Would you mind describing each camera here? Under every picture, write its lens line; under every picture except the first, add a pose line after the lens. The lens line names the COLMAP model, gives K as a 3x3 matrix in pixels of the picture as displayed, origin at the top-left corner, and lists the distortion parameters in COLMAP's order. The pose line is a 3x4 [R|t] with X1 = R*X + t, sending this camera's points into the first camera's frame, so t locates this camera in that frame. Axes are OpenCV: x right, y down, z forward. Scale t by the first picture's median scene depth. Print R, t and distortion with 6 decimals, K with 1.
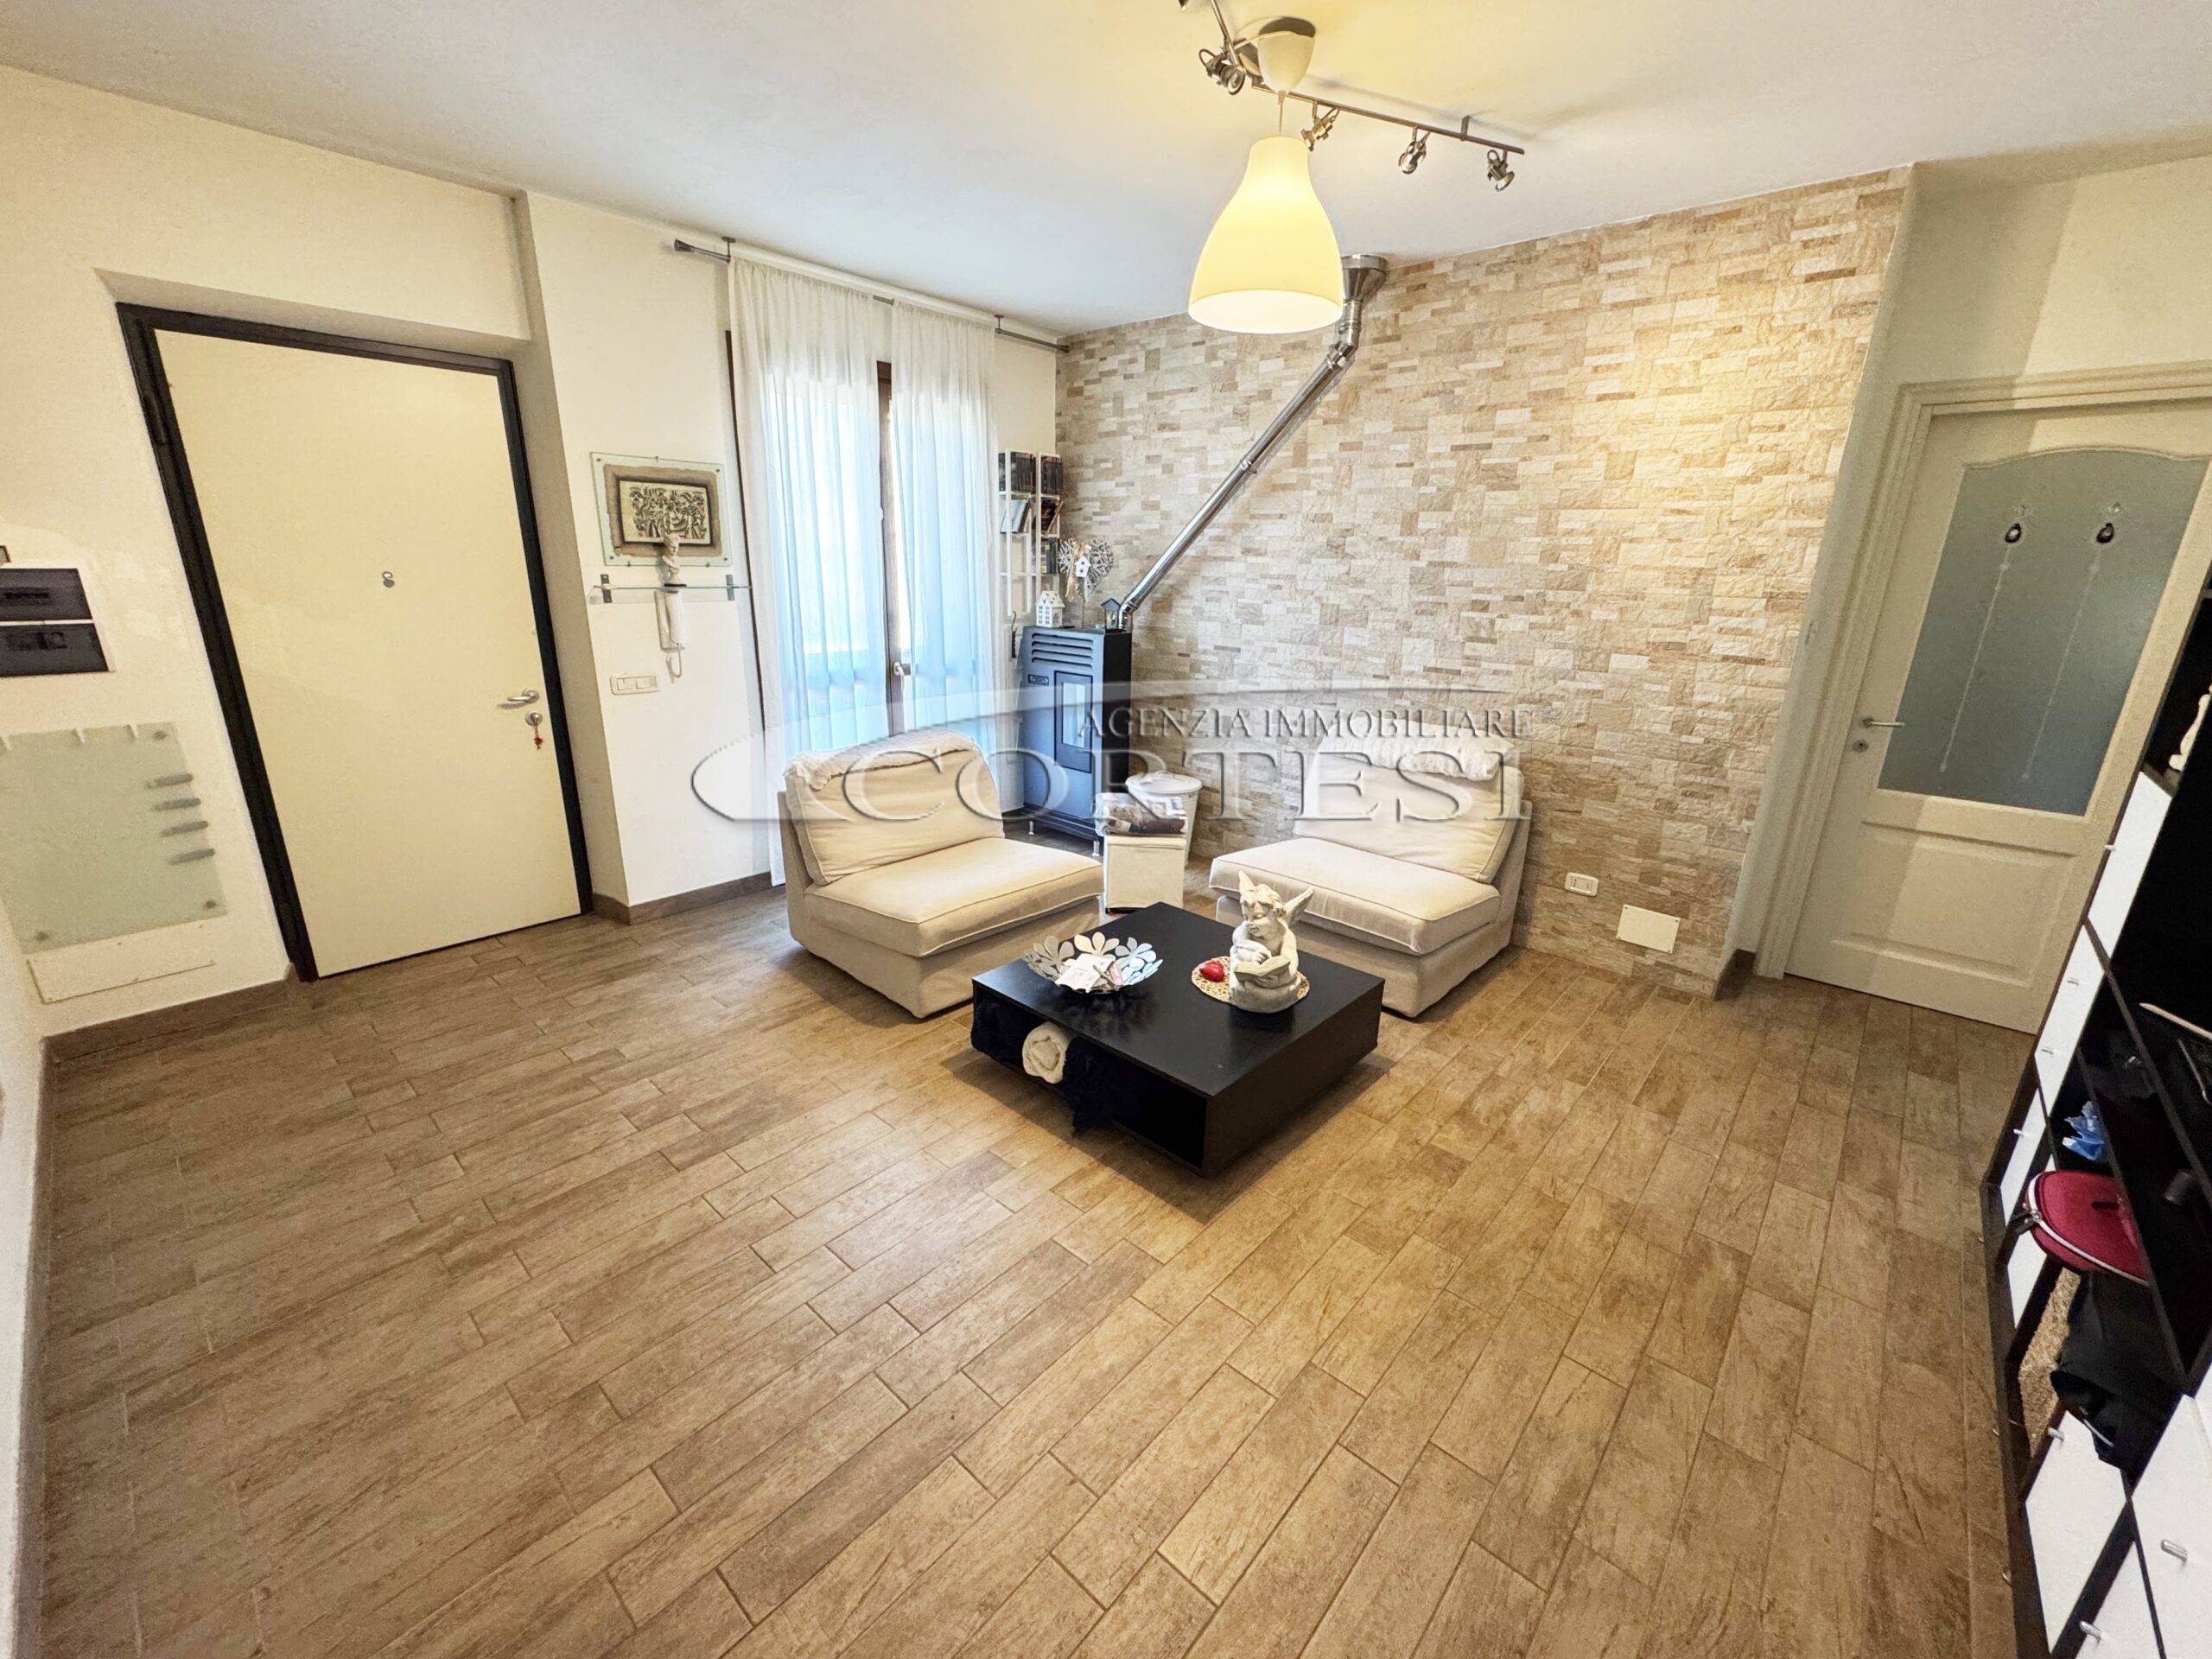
lens RADIAL K [[894.5, 0, 1140.8], [0, 894.5, 827.9], [0, 0, 1]] dist [-0.000498, -0.000084]
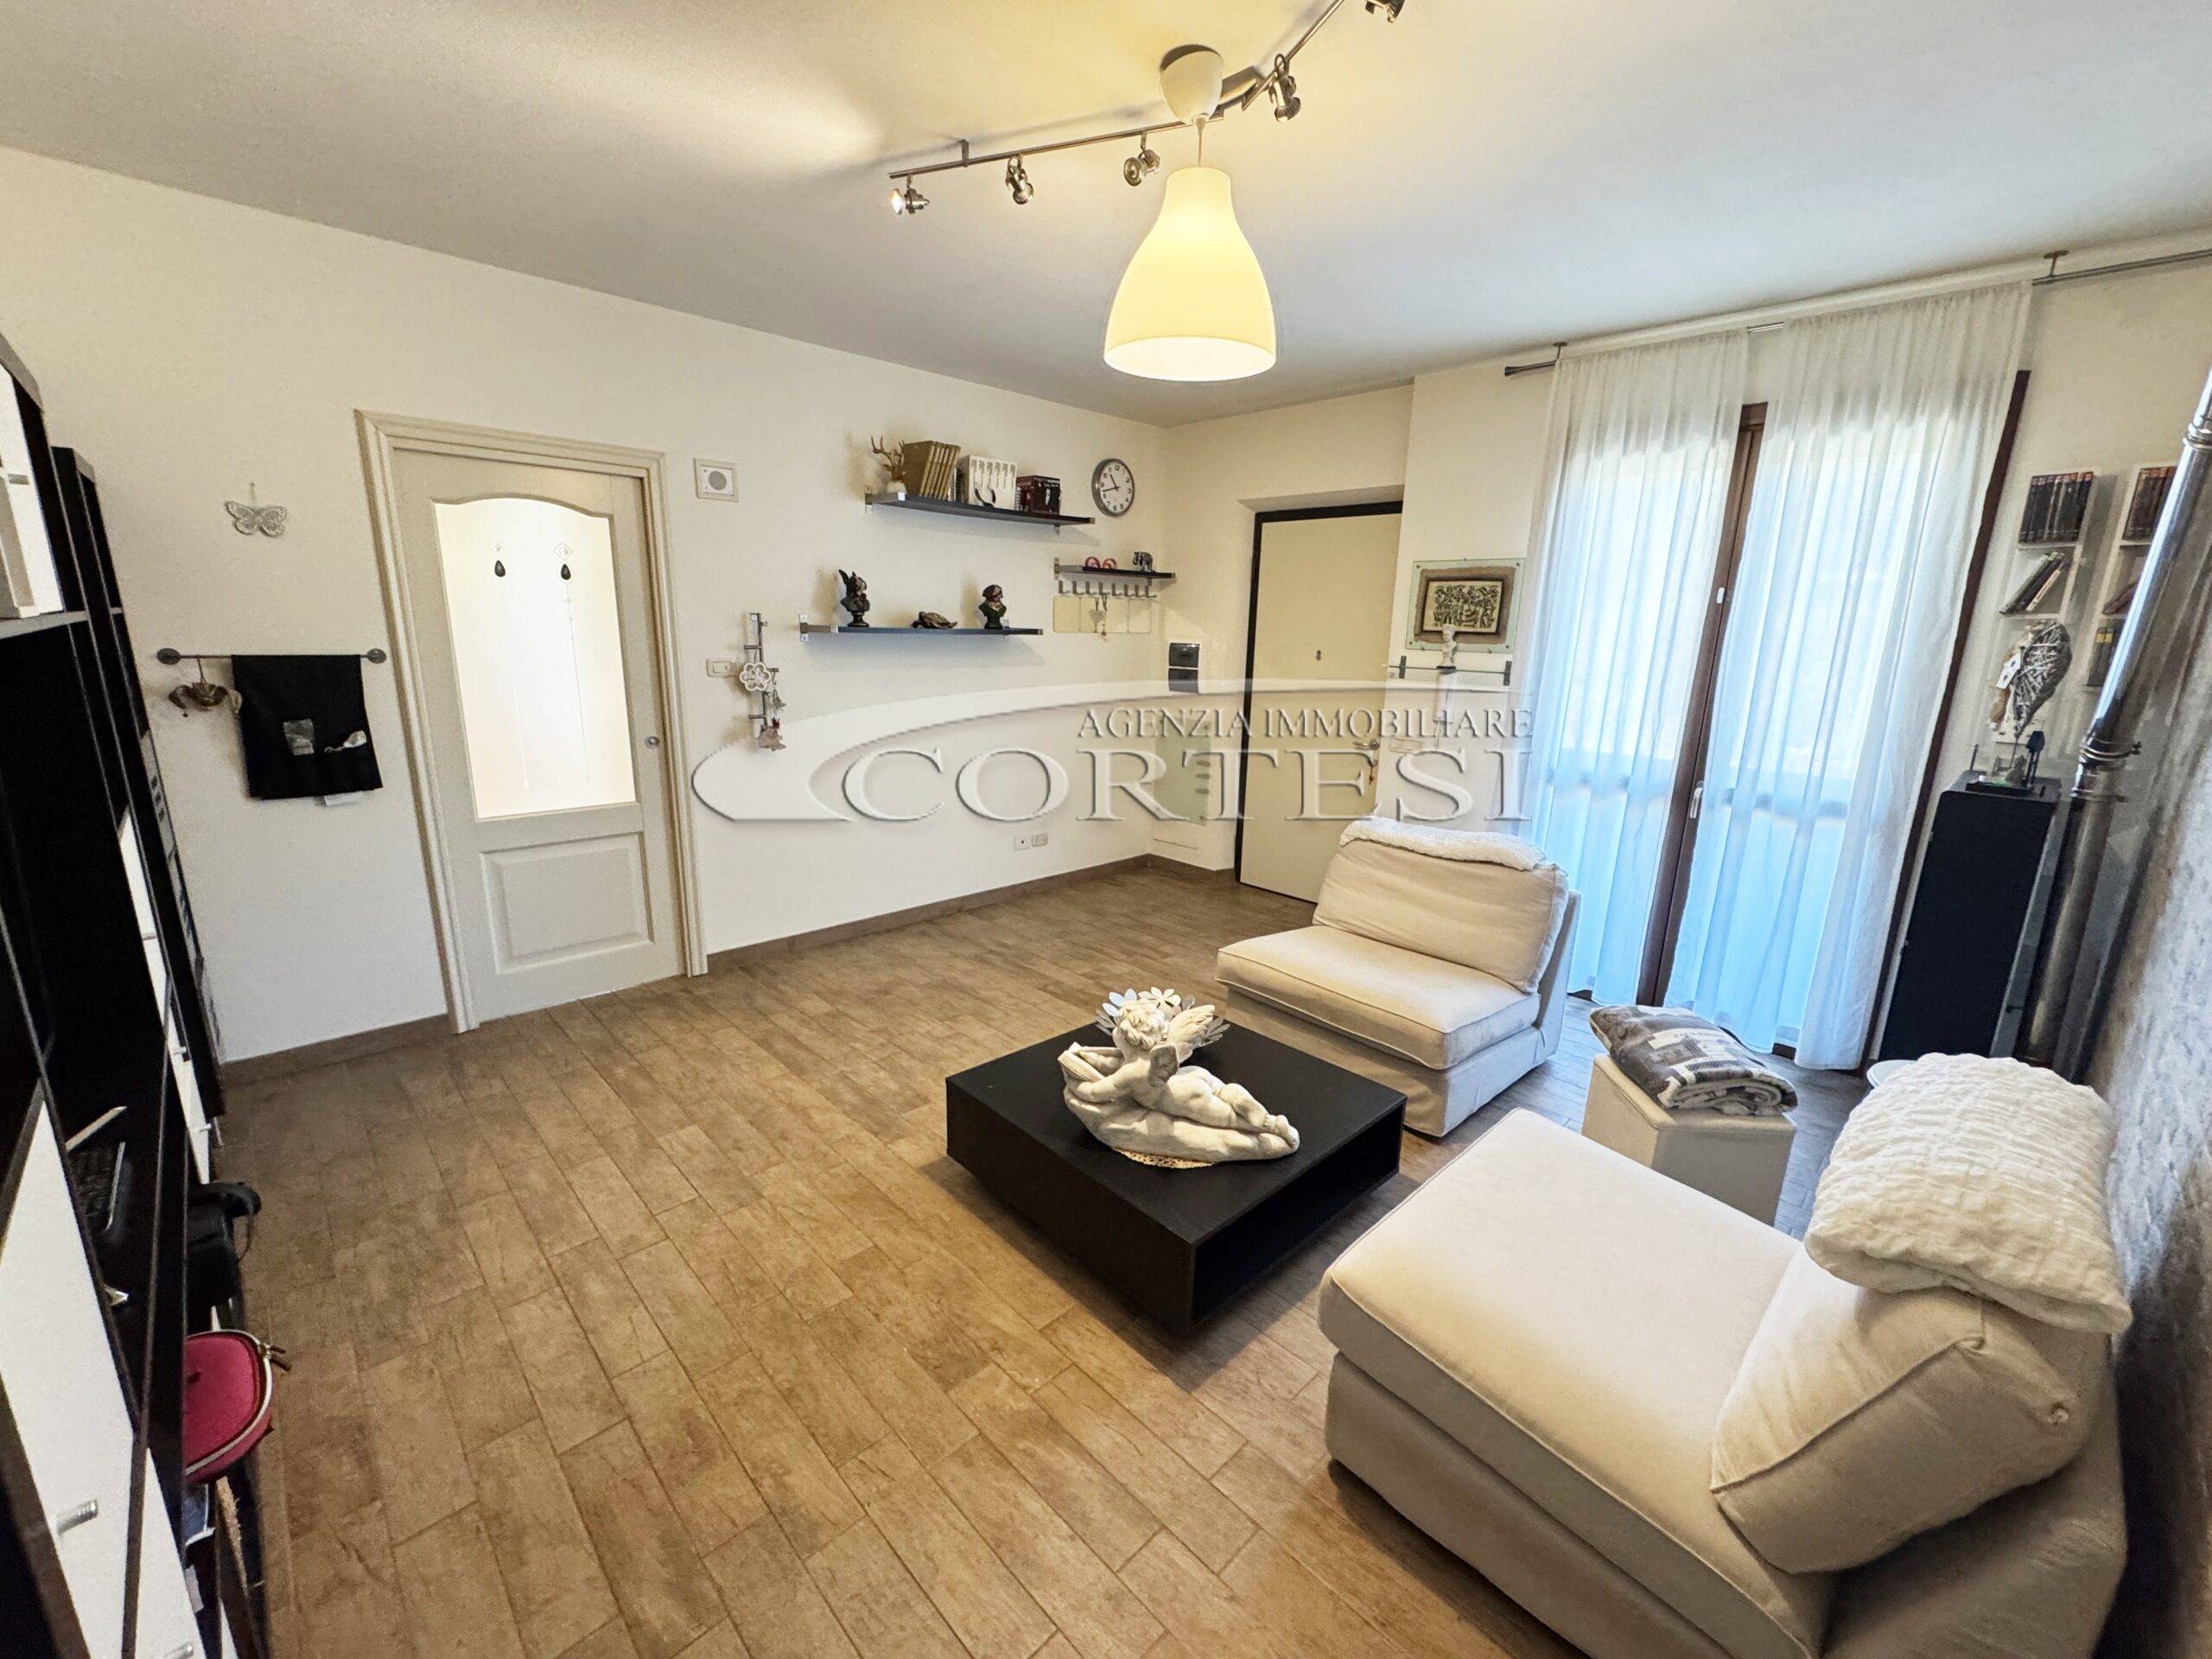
lens RADIAL K [[930.0, 0, 1101.9], [0, 930.0, 835.7], [0, 0, 1]] dist [-0.000865, -0.000302]
pose [[-0.100958, 0.198030, -0.974983, 1.062494], [-0.315548, 0.923019, 0.220150, -0.288103], [0.943524, 0.329880, -0.030698, 1.019732]]
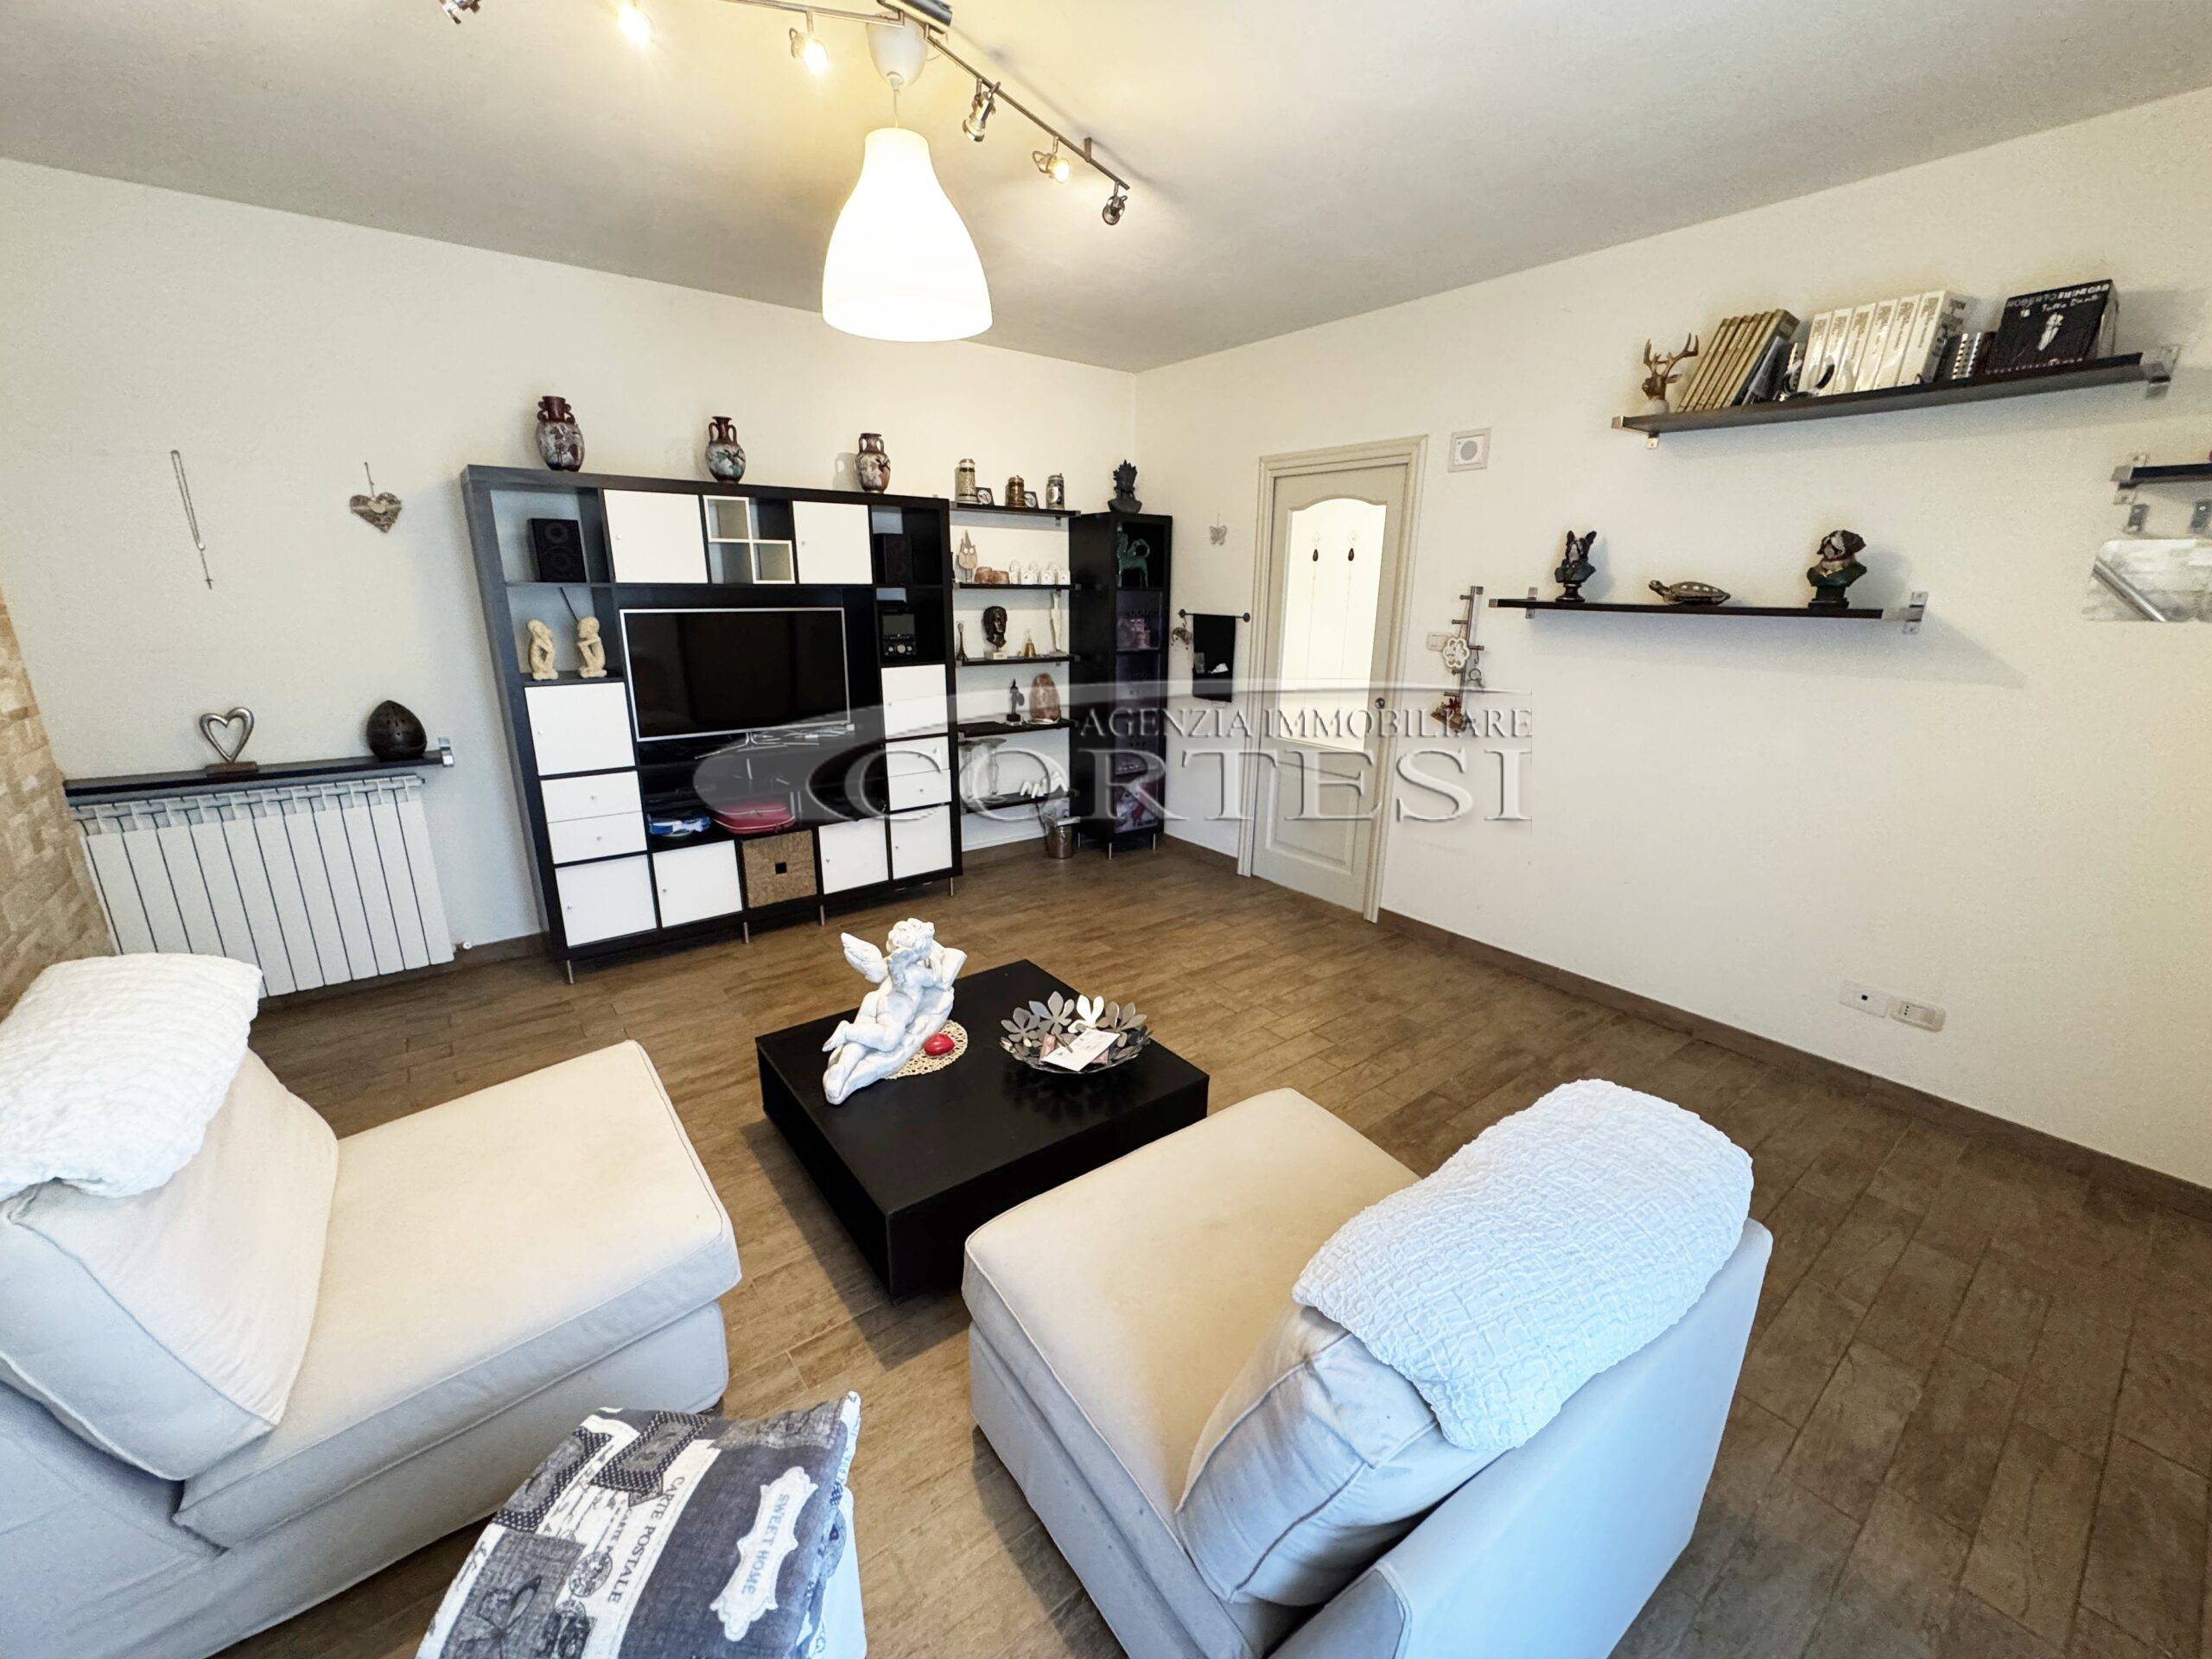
lens RADIAL K [[880.7, 0, 1080.0], [0, 880.7, 830.1], [0, 0, 1]] dist [-0.001748, -0.000271]
pose [[-0.971112, -0.097390, 0.217846, -0.260565], [0.036336, 0.841924, 0.538371, -0.566495], [-0.235842, 0.530734, -0.814064, 1.824710]]
